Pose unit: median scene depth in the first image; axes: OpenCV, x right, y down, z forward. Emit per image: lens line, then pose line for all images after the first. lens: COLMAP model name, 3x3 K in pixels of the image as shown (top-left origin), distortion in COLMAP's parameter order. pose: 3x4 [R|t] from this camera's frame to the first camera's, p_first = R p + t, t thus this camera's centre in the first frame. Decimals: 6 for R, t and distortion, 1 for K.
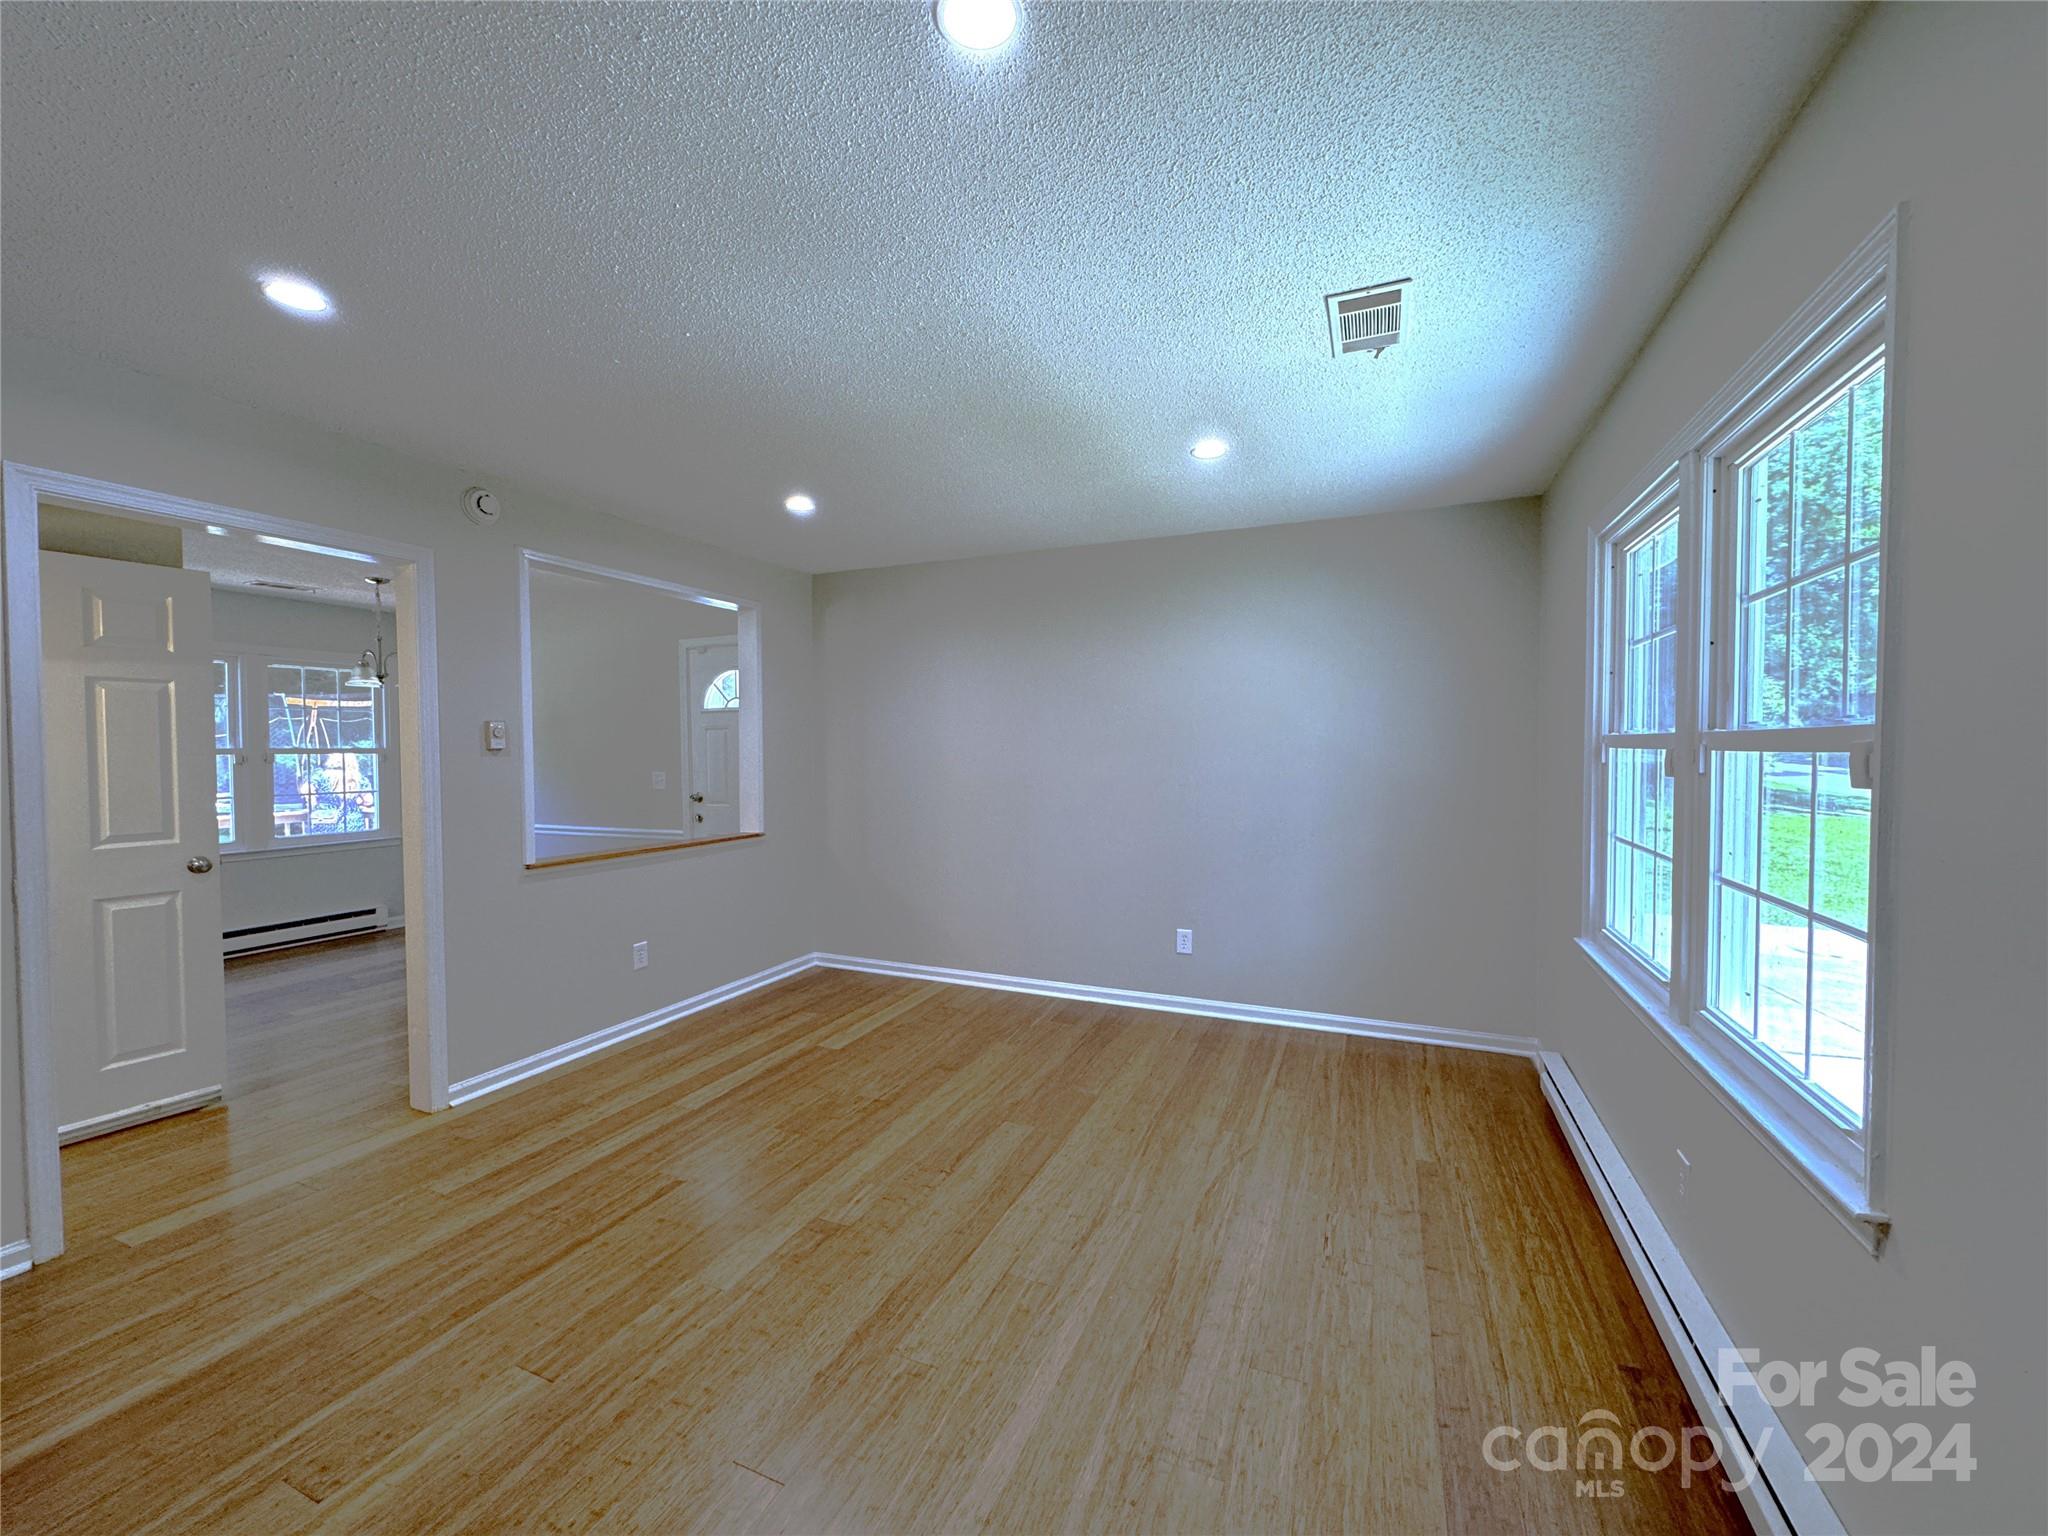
lens RADIAL K [[836.7, 0, 1016.2], [0, 836.7, 774.6], [0, 0, 1]] dist [-0.003102, -0.000164]
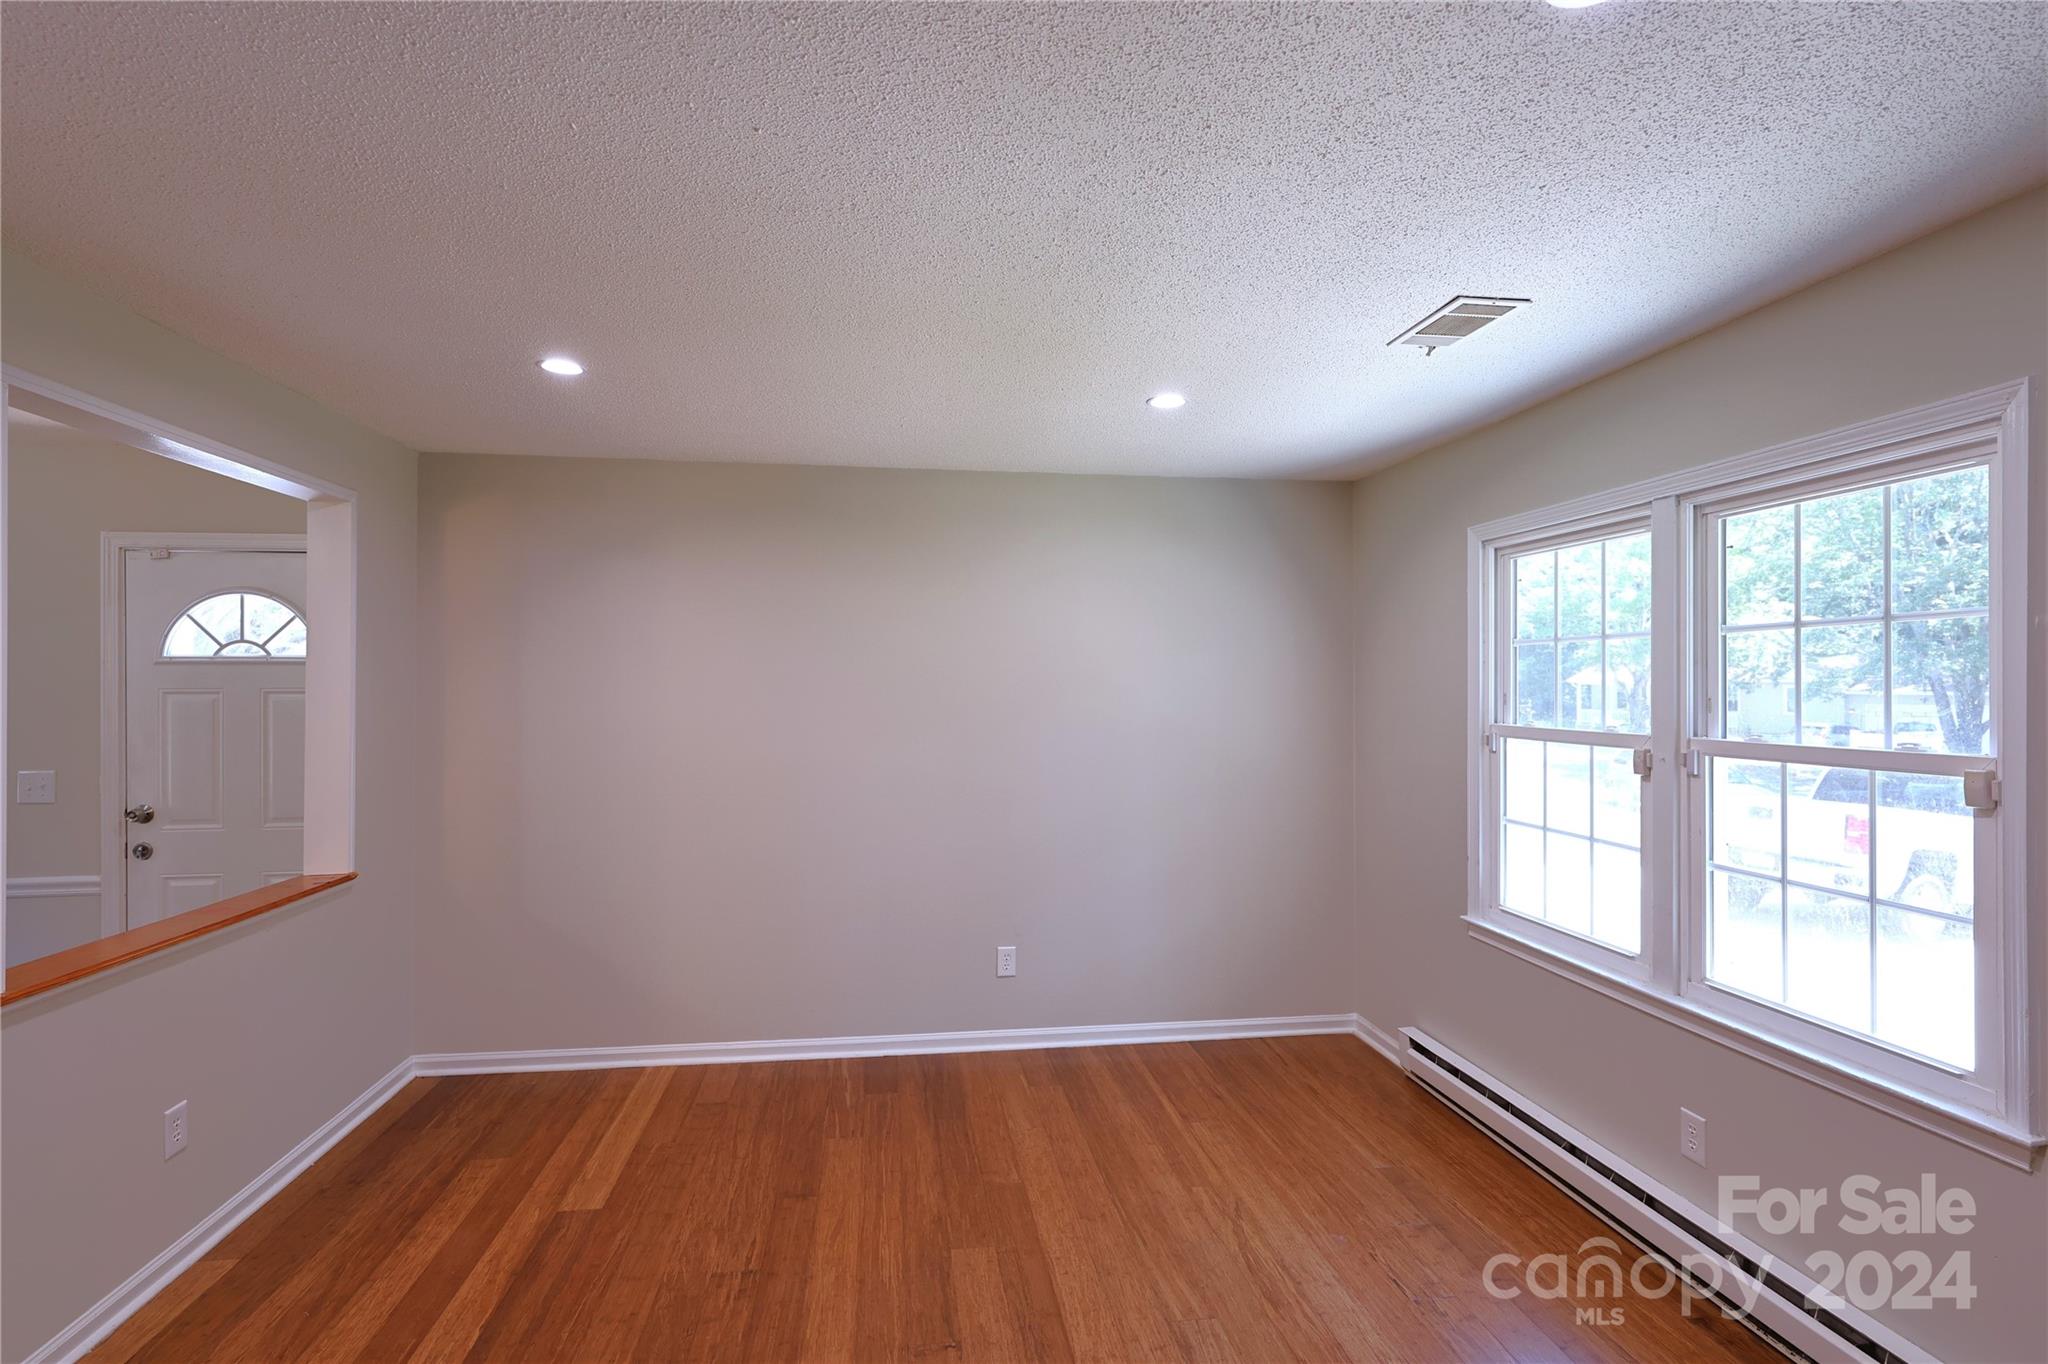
lens RADIAL K [[1024.1, 0, 1024.0], [0, 1024.1, 682.0], [0, 0, 1]] dist [0.001166, -0.000149]
pose [[0.845653, 0.007131, 0.533686, -0.394574], [0.011422, 0.999440, -0.031453, -0.052516], [-0.533611, 0.032694, 0.845098, 0.158930]]
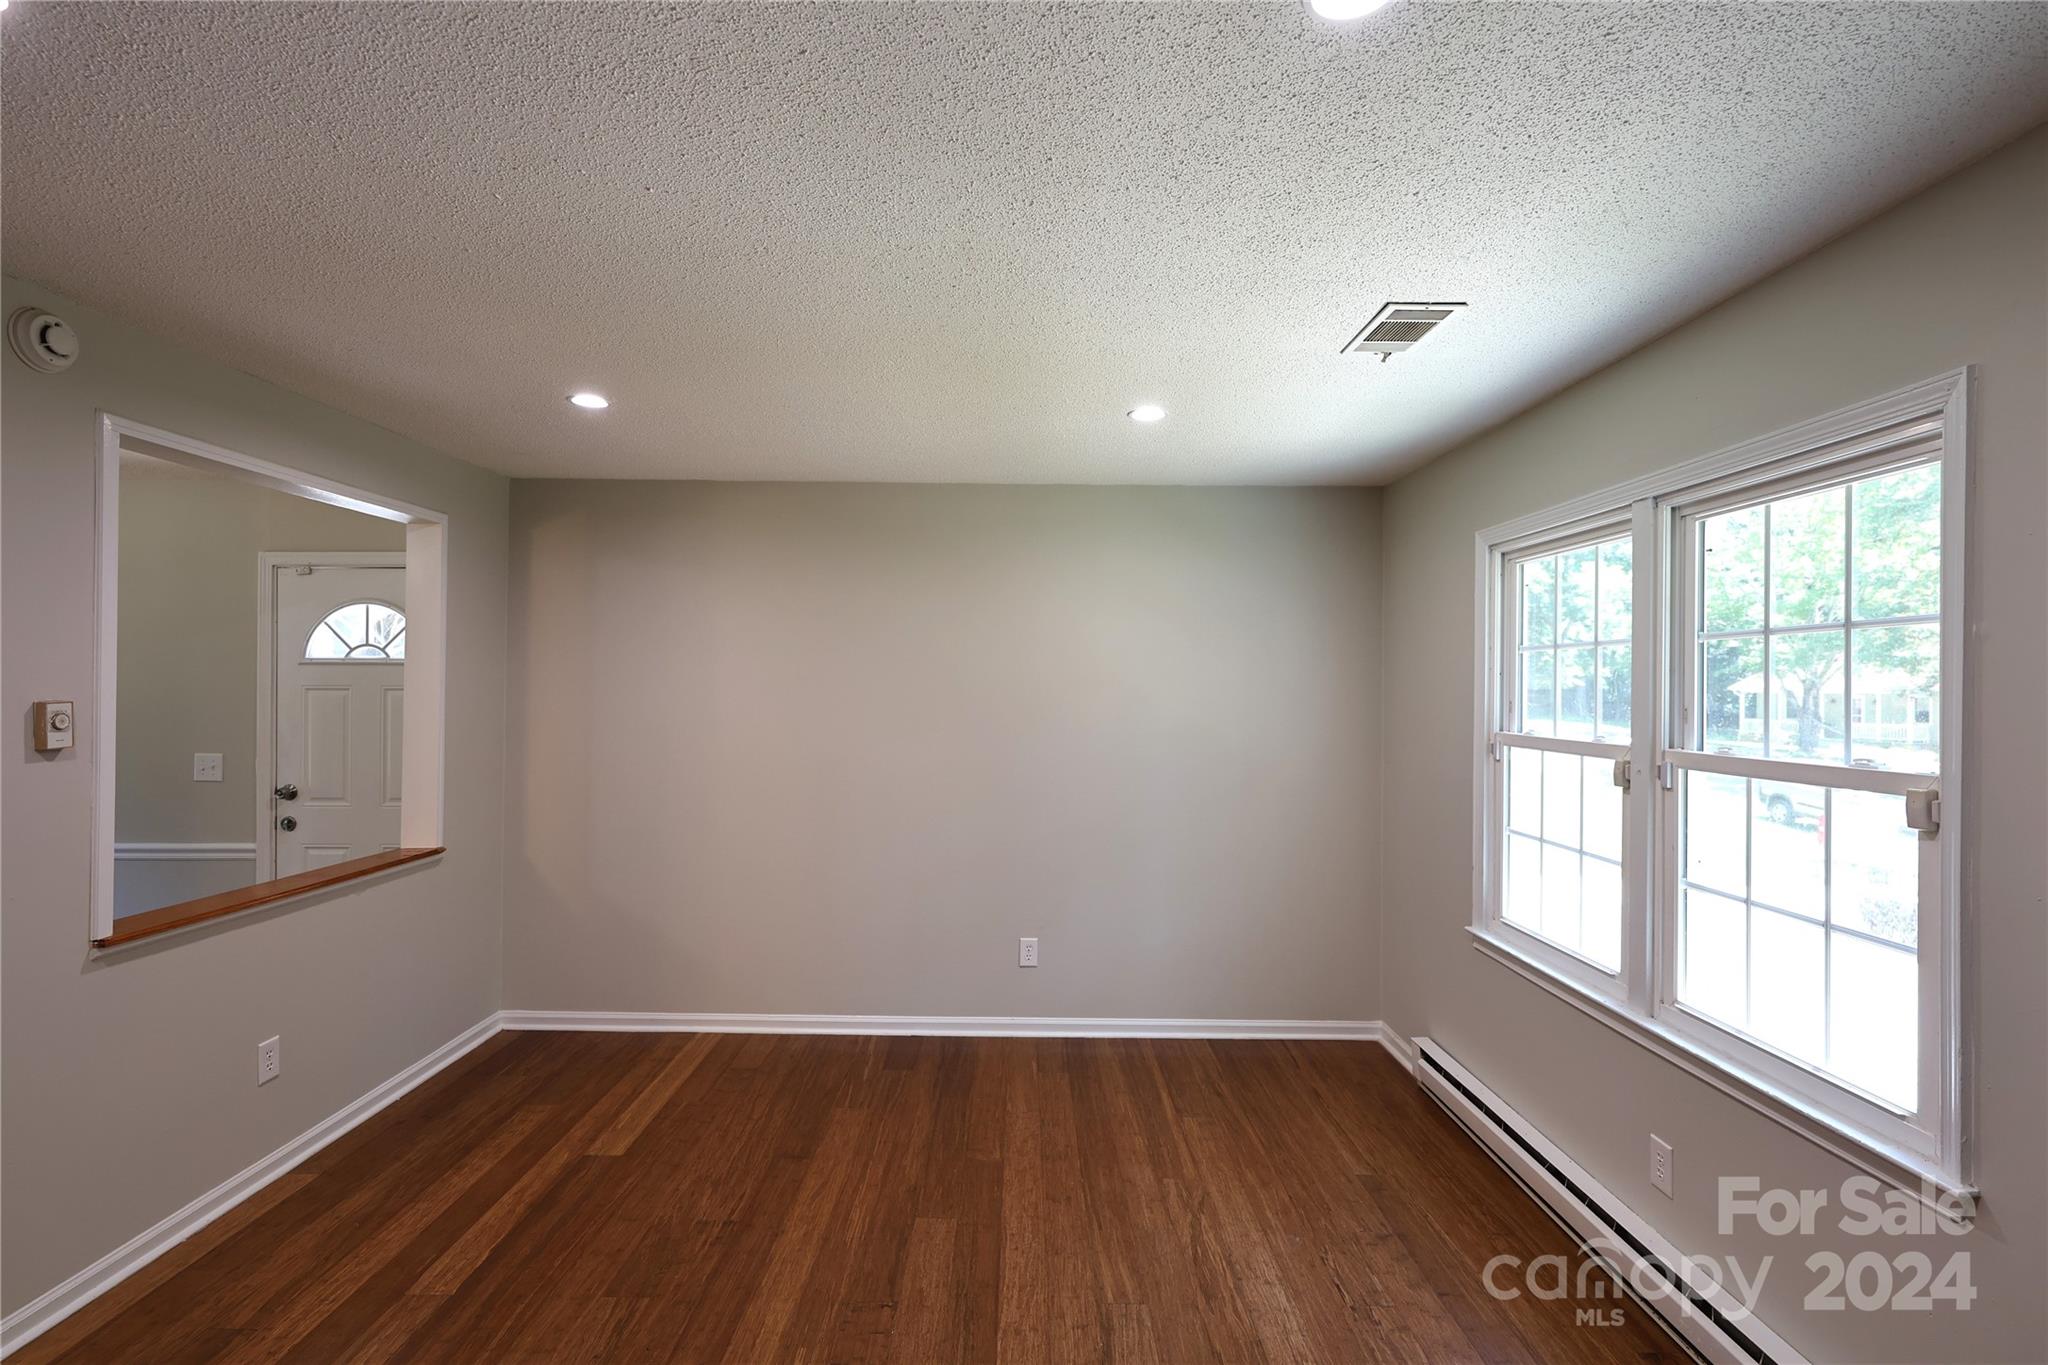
lens RADIAL K [[990.4, 0, 1020.4], [0, 990.4, 683.2], [0, 0, 1]] dist [0.001733, -0.000204]
pose [[0.913188, 0.014405, 0.407284, -0.275302], [-0.000854, 0.999441, -0.033434, -0.052551], [-0.407538, 0.030183, 0.912689, 0.078178]]
